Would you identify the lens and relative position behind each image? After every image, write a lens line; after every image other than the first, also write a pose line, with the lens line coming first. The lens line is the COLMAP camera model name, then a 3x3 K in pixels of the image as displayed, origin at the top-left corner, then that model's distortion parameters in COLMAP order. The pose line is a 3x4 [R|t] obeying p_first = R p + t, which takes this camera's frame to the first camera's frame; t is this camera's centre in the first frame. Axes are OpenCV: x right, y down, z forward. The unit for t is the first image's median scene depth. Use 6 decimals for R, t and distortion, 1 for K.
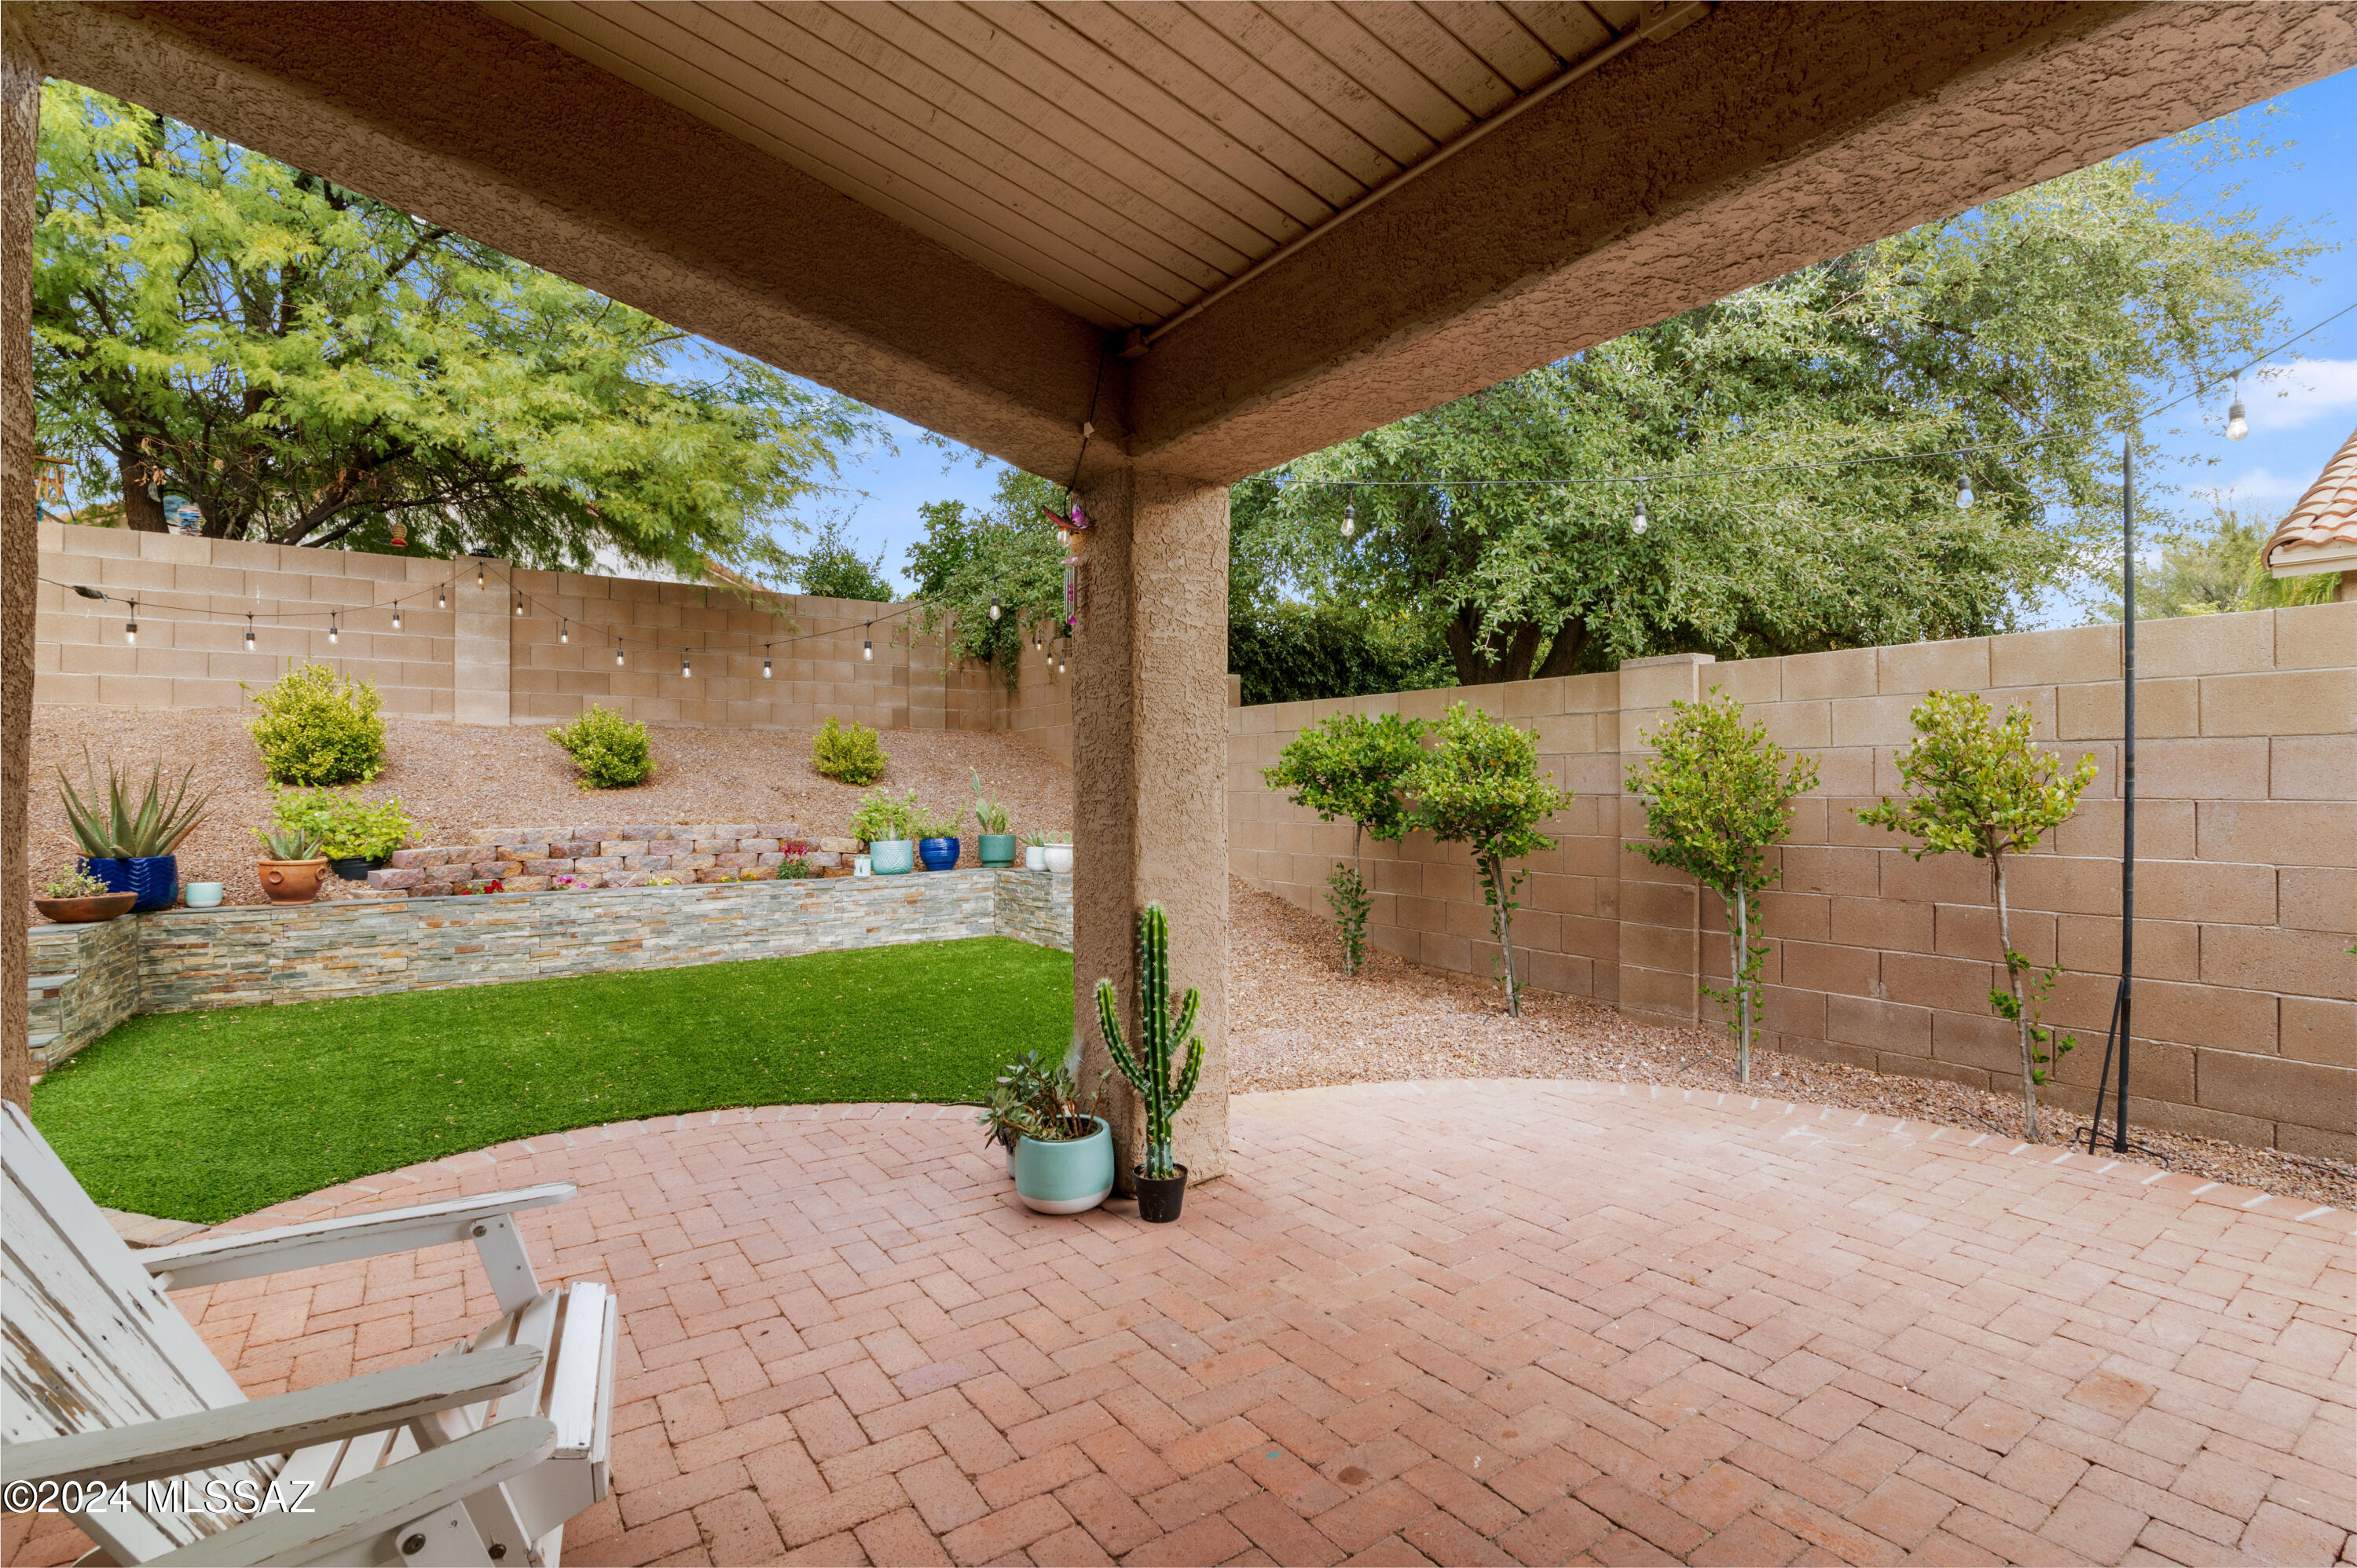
lens RADIAL K [[1099.7, 0, 1177.4], [0, 1099.7, 777.4], [0, 0, 1]] dist [-0.012194, 0.001289]
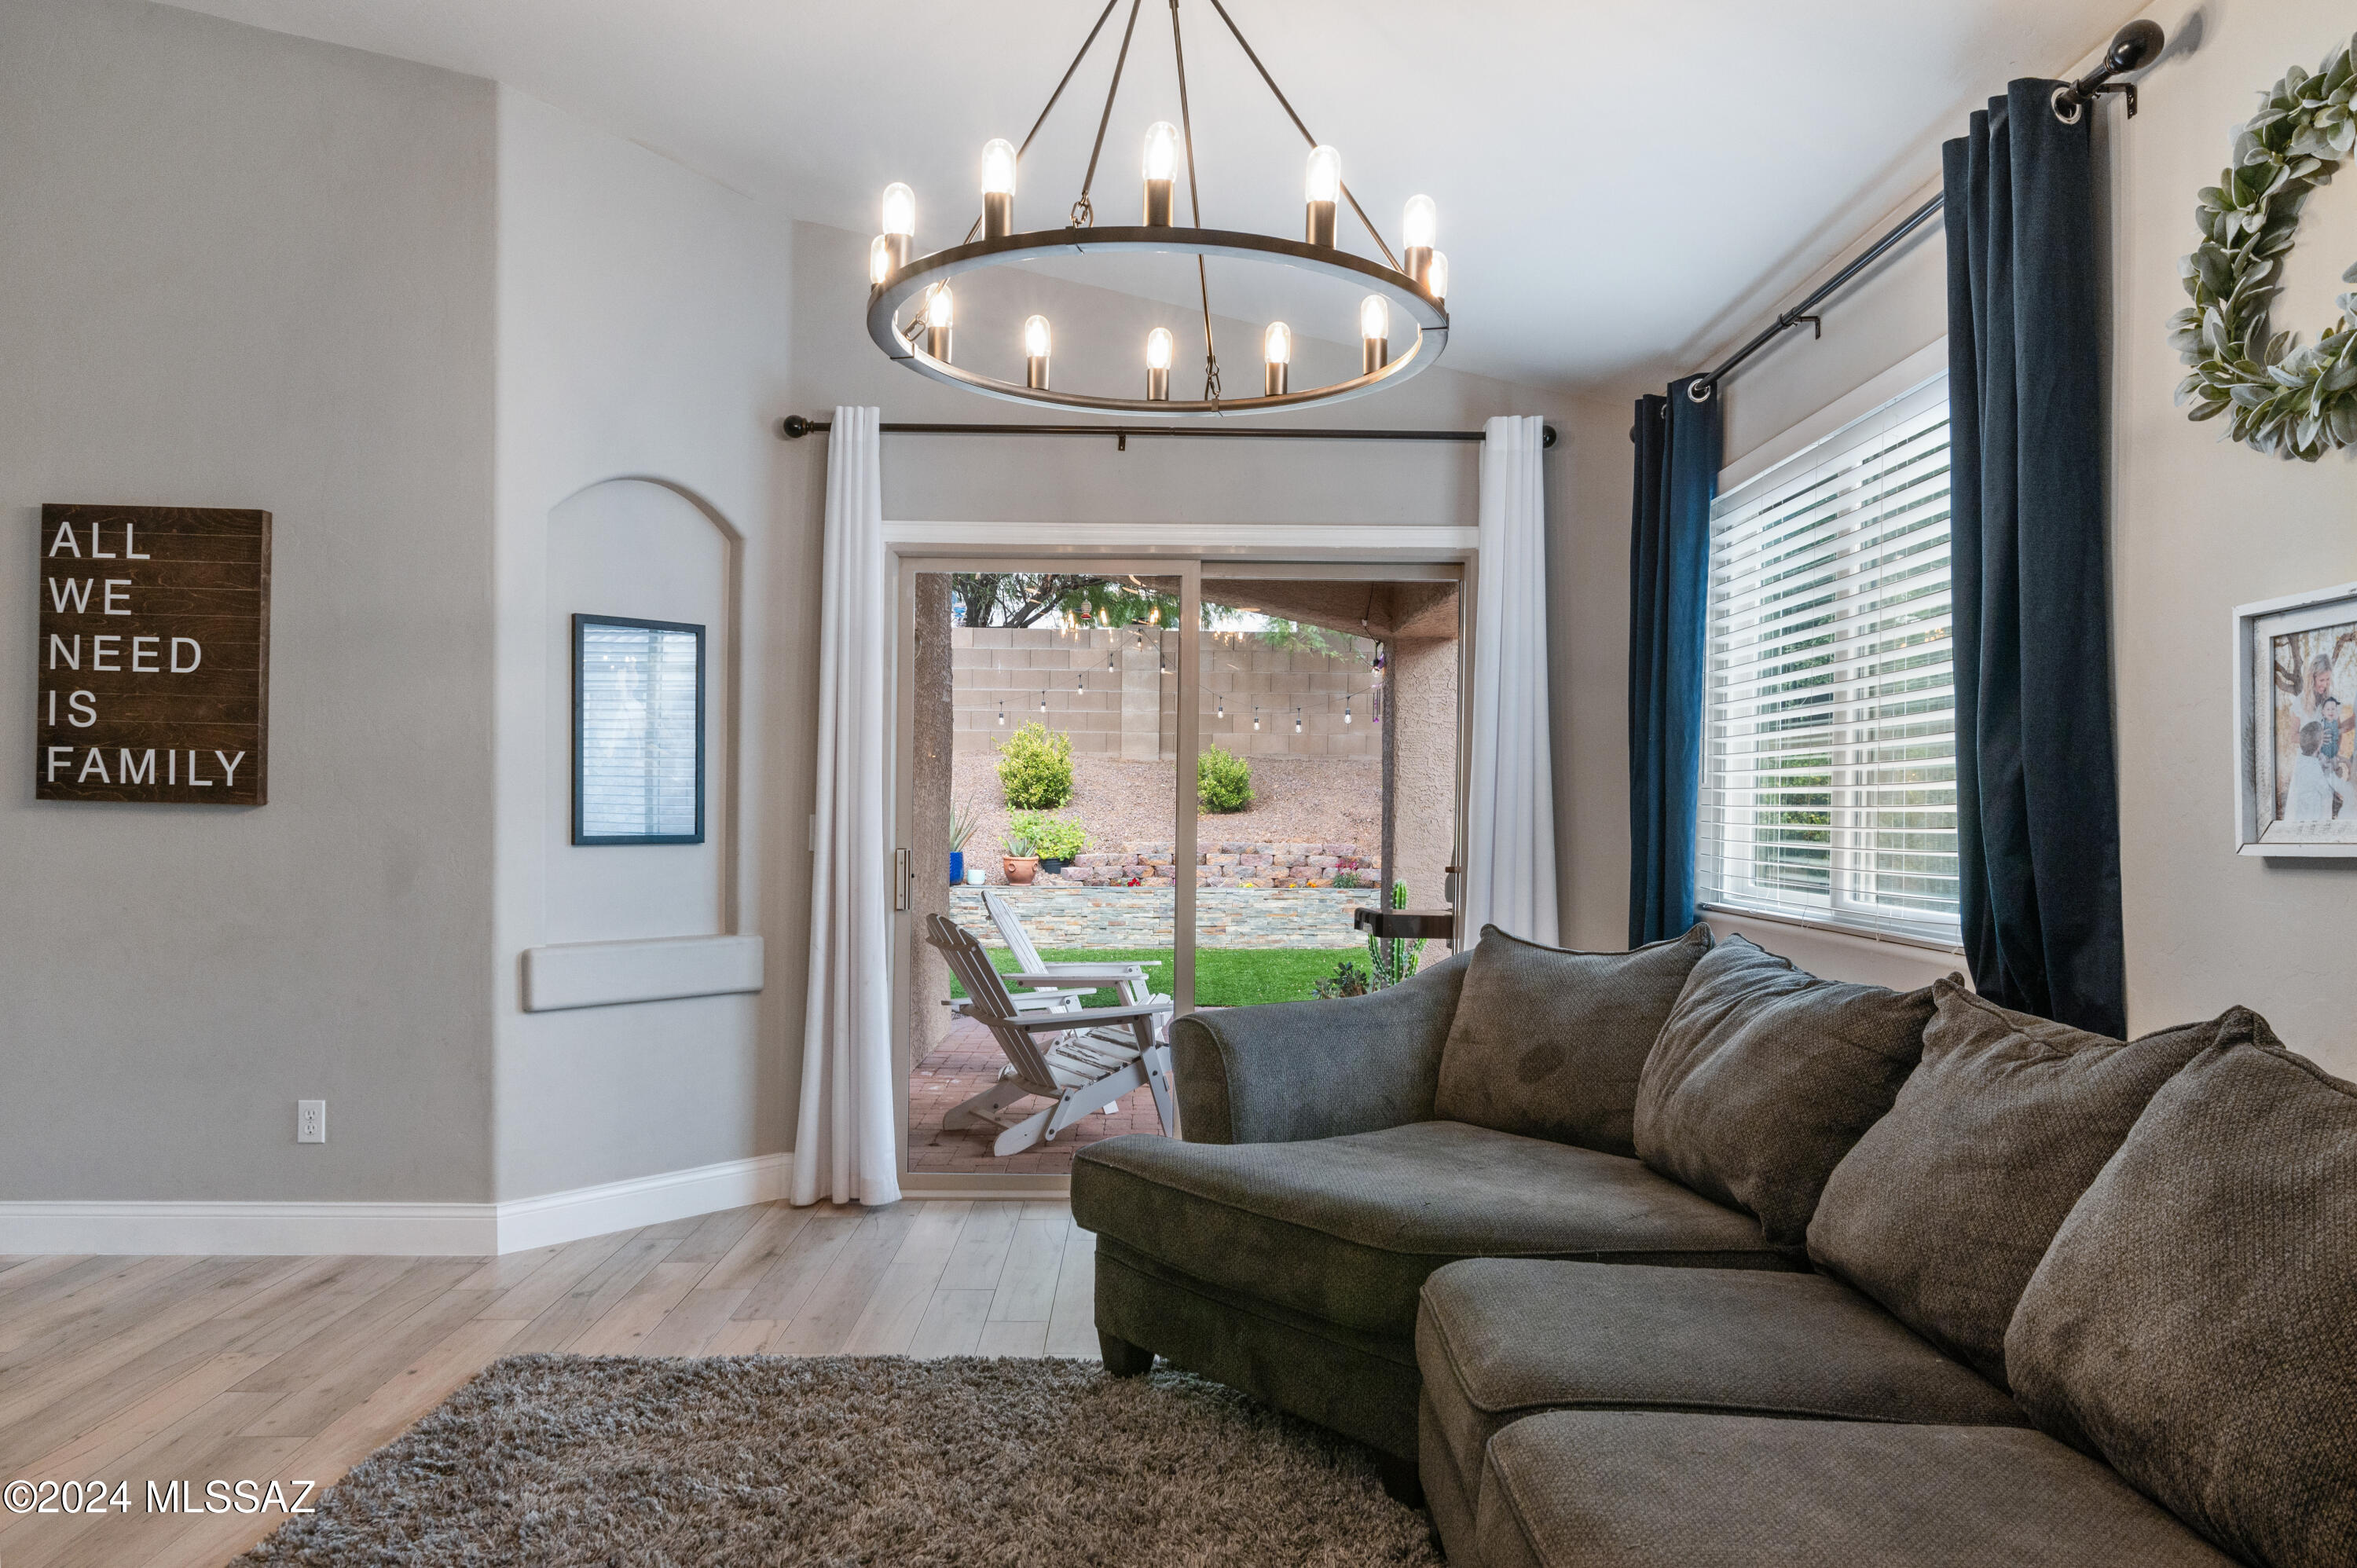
lens RADIAL K [[1569.3, 0, 1163.9], [0, 1569.3, 800.6], [0, 0, 1]] dist [0.011576, -0.001970]
pose [[0.832889, 0.006036, -0.553408, 0.508375], [-0.005776, 0.999981, 0.002214, -0.009341], [0.553410, 0.001352, 0.832908, -0.638776]]
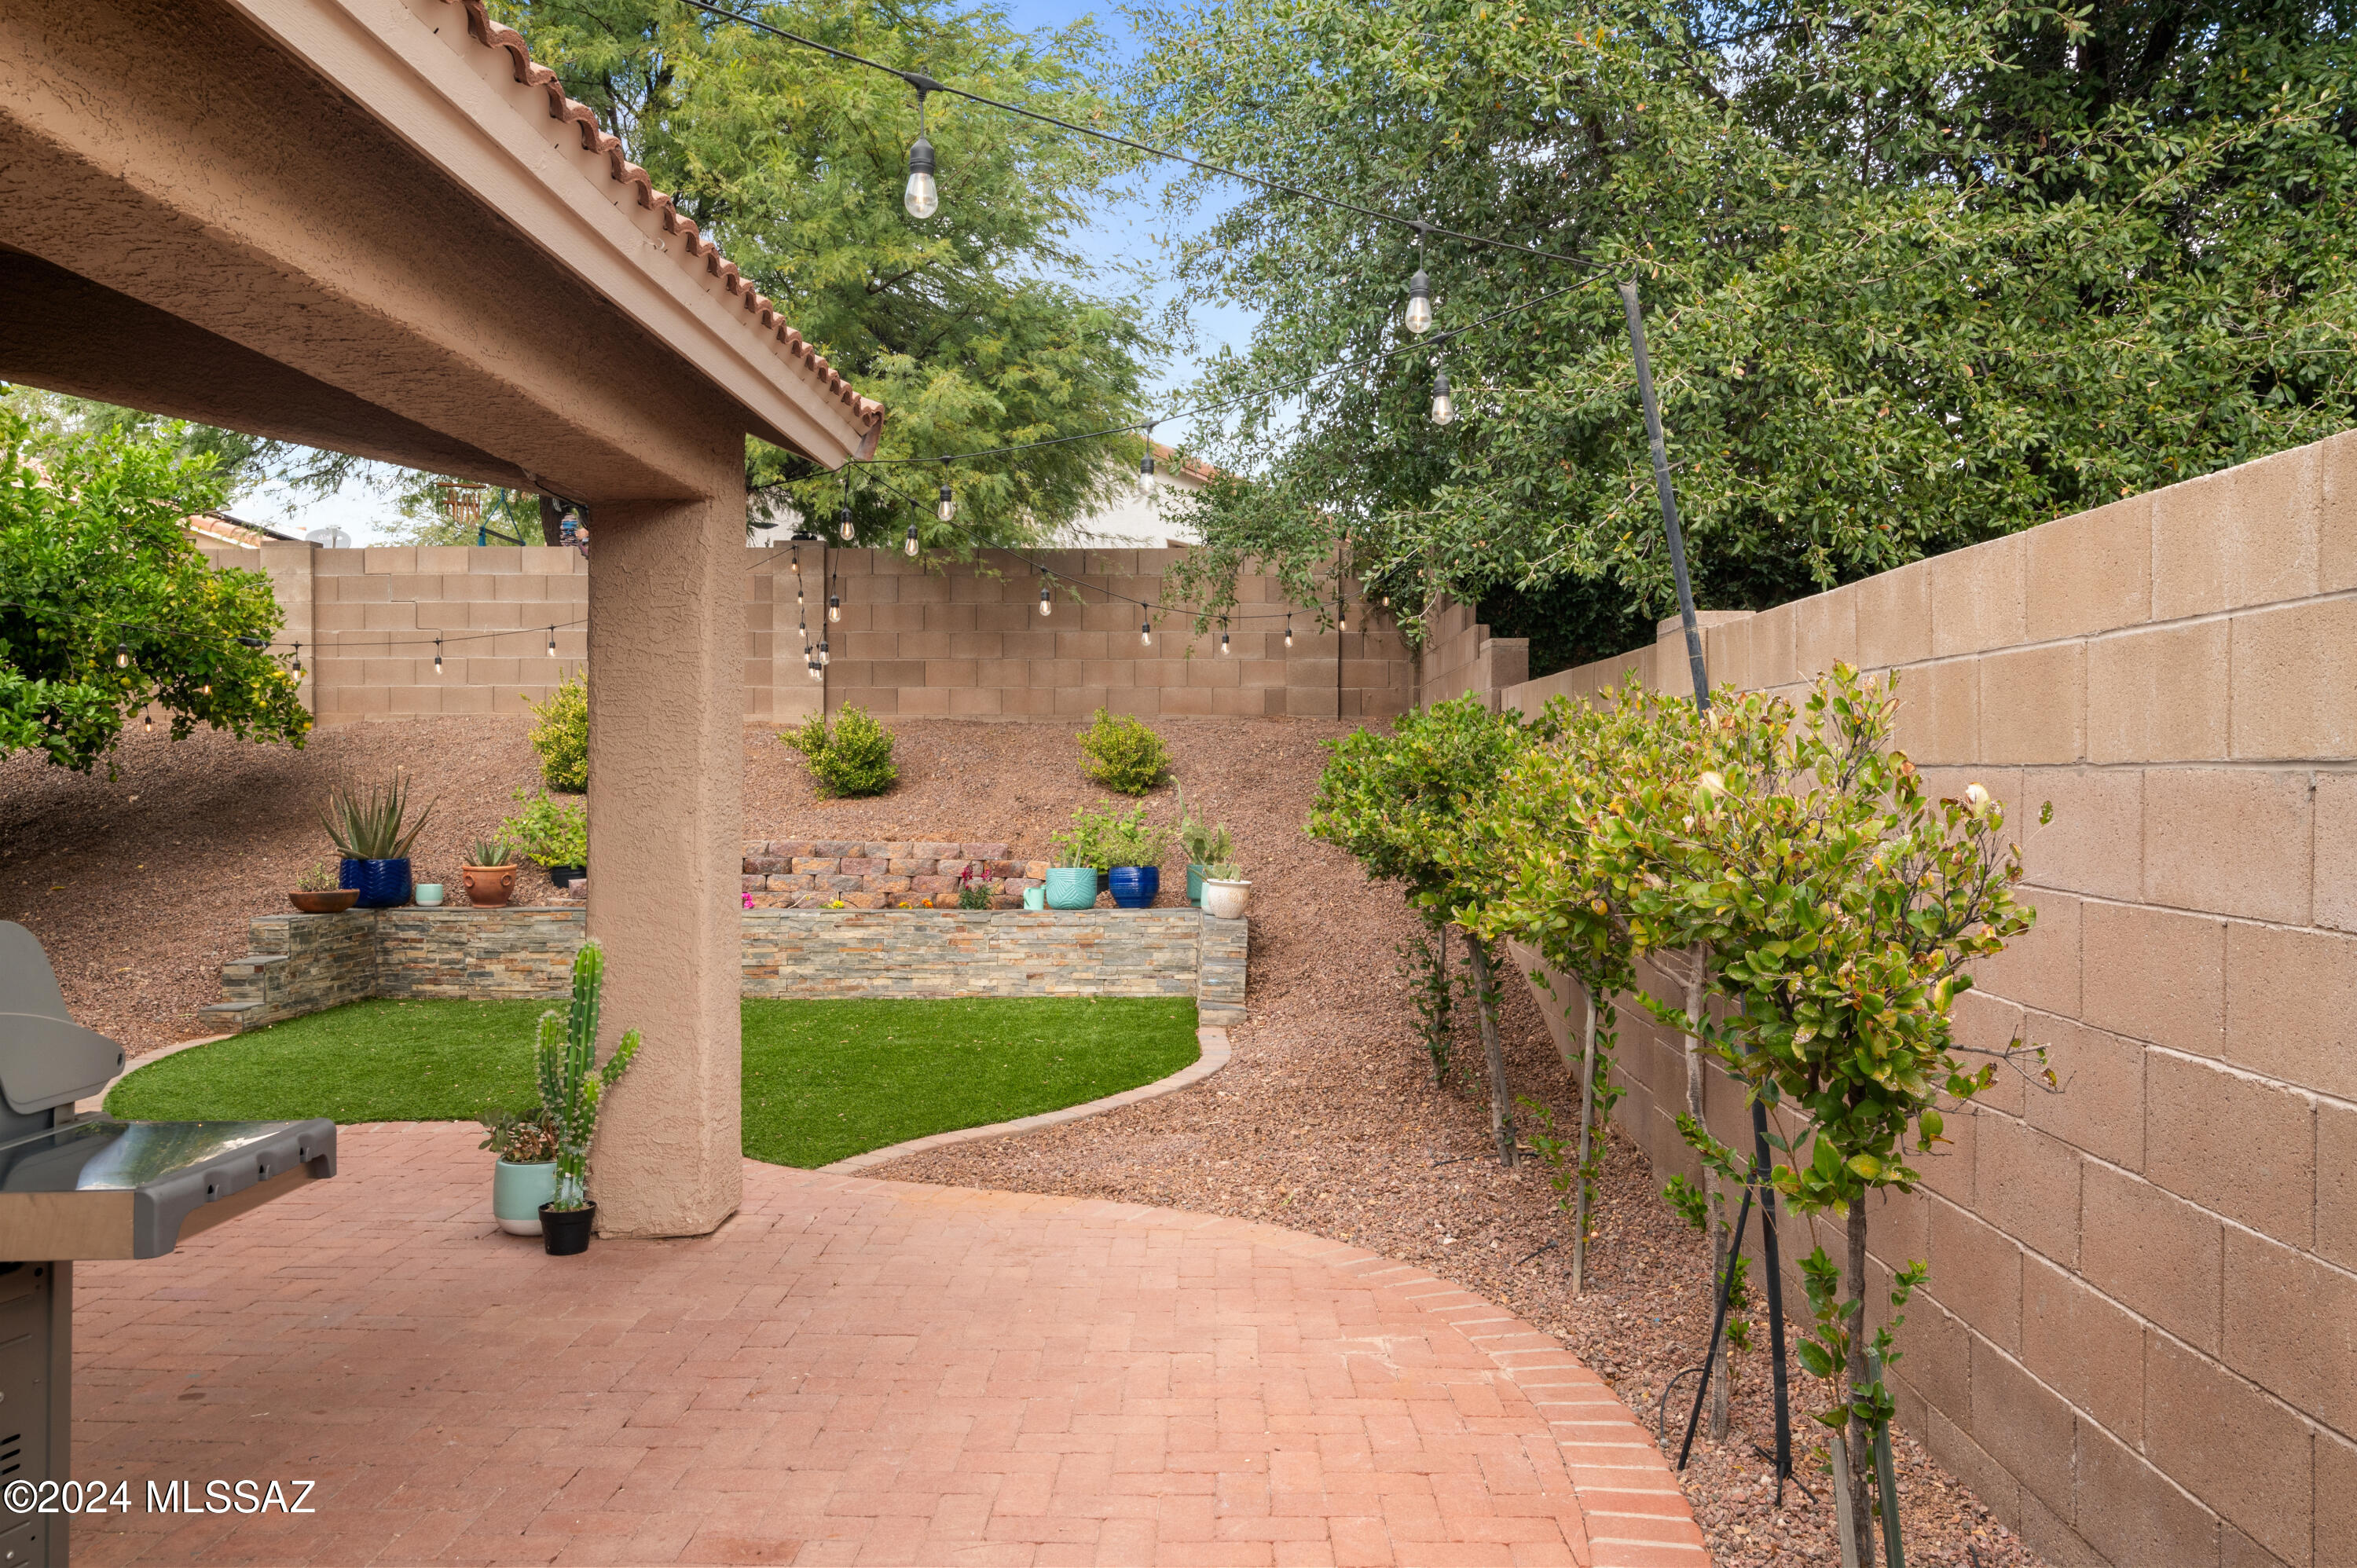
lens RADIAL K [[1728.6, 0, 1105.1], [0, 1728.6, 769.6], [0, 0, 1]] dist [0.021377, -0.002785]
pose [[0.788355, -0.000399, -0.615220, 0.617826], [0.002720, 0.999992, 0.002837, -0.019863], [0.615214, -0.003910, 0.788350, 0.025438]]
